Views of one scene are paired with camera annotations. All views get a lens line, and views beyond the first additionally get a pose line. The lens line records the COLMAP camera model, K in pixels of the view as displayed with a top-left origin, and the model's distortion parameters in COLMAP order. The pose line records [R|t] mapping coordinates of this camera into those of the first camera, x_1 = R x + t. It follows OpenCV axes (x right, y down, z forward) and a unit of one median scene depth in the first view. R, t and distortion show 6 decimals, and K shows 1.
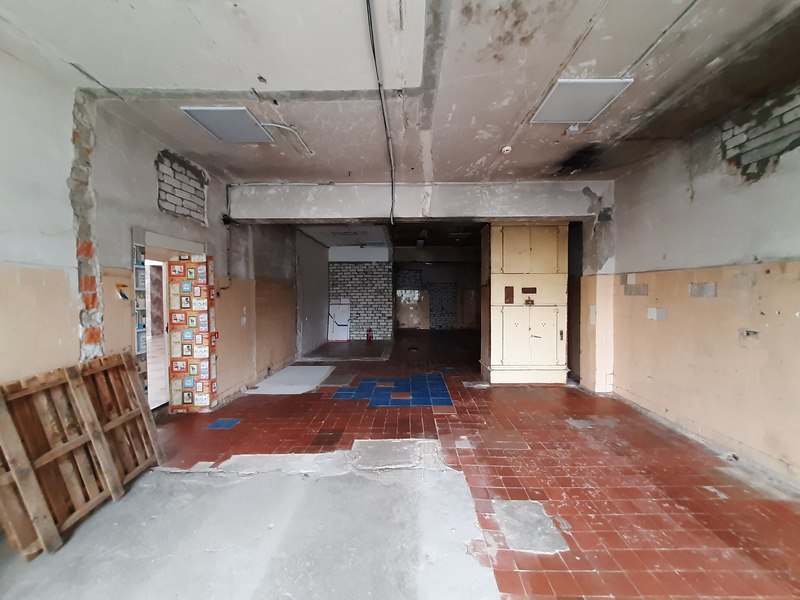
lens RADIAL K [[314.1, 0, 406.5], [0, 314.1, 300.1], [0, 0, 1]] dist [-0.004830, 0.001329]
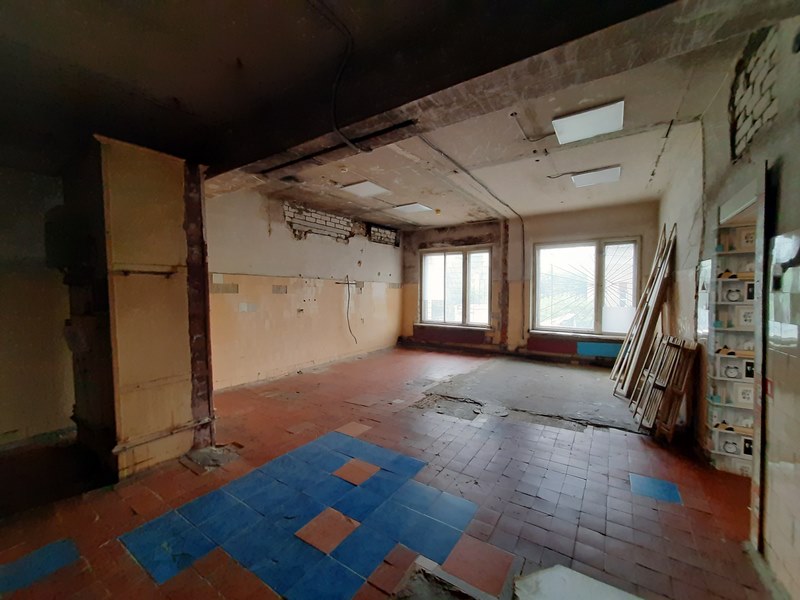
lens RADIAL K [[314.1, 0, 402.2], [0, 314.1, 303.0], [0, 0, 1]] dist [-0.004830, 0.001329]
pose [[-0.834812, -0.014654, 0.550341, -0.612968], [0.015987, 0.998579, 0.050839, -0.038129], [-0.550303, 0.051239, -0.833391, 2.212894]]
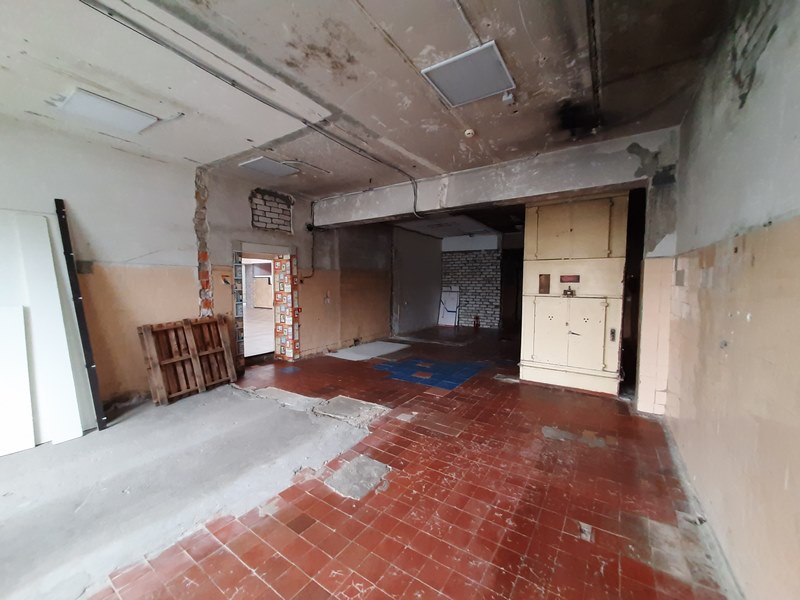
lens RADIAL K [[314.1, 0, 407.5], [0, 314.1, 300.2], [0, 0, 1]] dist [-0.004830, 0.001329]
pose [[0.845018, 0.036573, -0.533486, 0.810348], [-0.016577, 0.998971, 0.042227, -0.002752], [0.534481, -0.026839, 0.844754, 0.077953]]
